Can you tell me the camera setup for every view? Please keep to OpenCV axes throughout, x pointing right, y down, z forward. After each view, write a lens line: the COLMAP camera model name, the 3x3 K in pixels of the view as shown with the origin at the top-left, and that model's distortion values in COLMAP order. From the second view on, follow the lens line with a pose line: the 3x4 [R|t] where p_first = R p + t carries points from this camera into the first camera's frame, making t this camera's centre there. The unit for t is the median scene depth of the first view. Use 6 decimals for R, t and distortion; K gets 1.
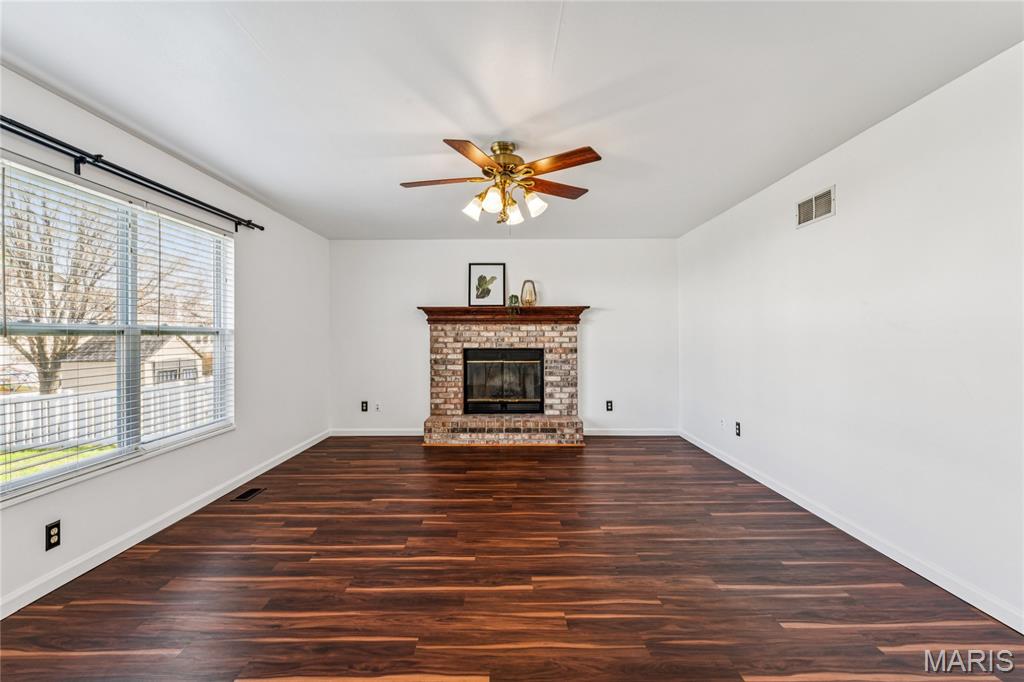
lens RADIAL K [[459.5, 0, 507.3], [0, 459.5, 337.0], [0, 0, 1]] dist [-0.001243, -0.000401]
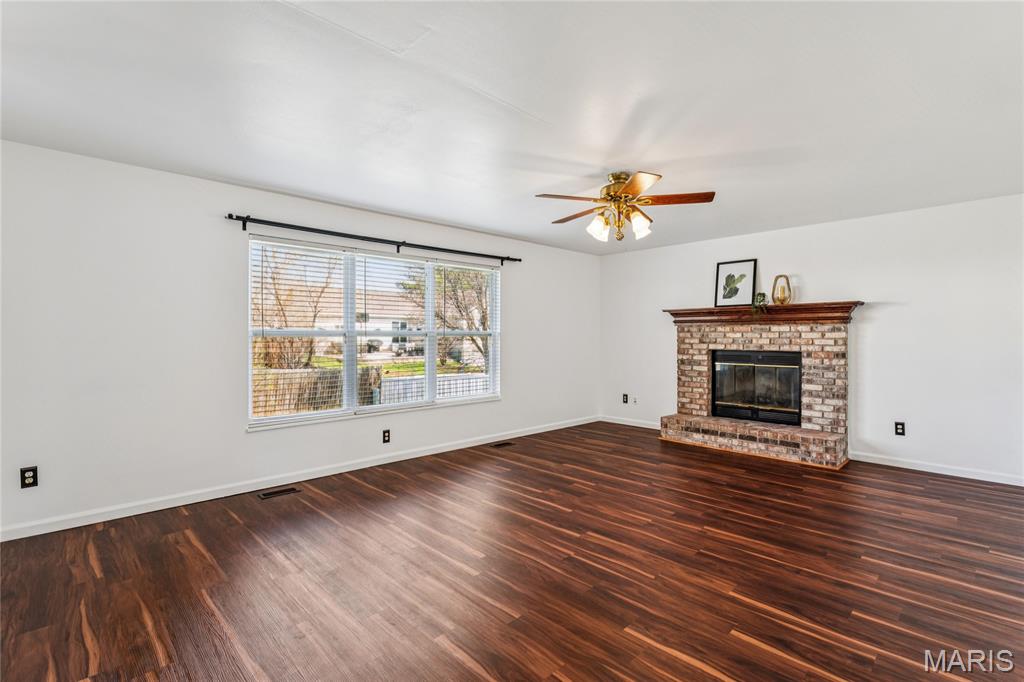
lens RADIAL K [[472.4, 0, 512.0], [0, 472.4, 341.0], [0, 0, 1]] dist [0.000057, -0.000144]
pose [[0.695868, 0.009417, -0.718108, 0.342633], [-0.003372, 0.999946, 0.009845, -0.002734], [0.718162, -0.004430, 0.695862, -0.016549]]
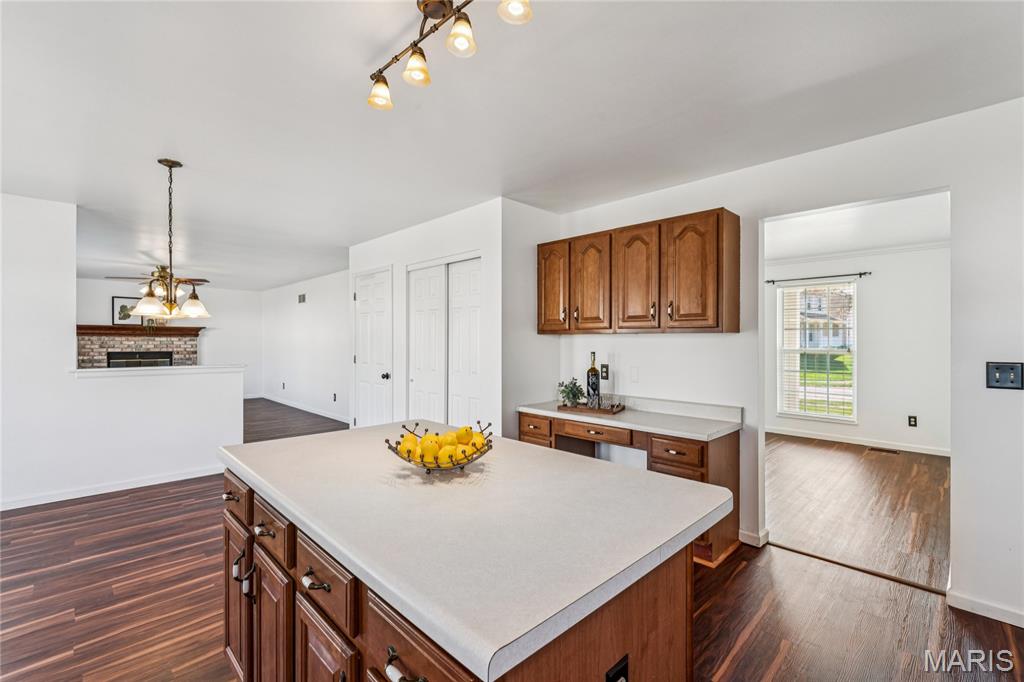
lens RADIAL K [[452.5, 0, 511.8], [0, 452.5, 338.3], [0, 0, 1]] dist [-0.000559, -0.000076]
pose [[0.717538, 0.008204, 0.696471, -0.180218], [-0.001426, 0.999946, -0.010309, -0.007597], [-0.696517, 0.006403, 0.717511, -1.027559]]
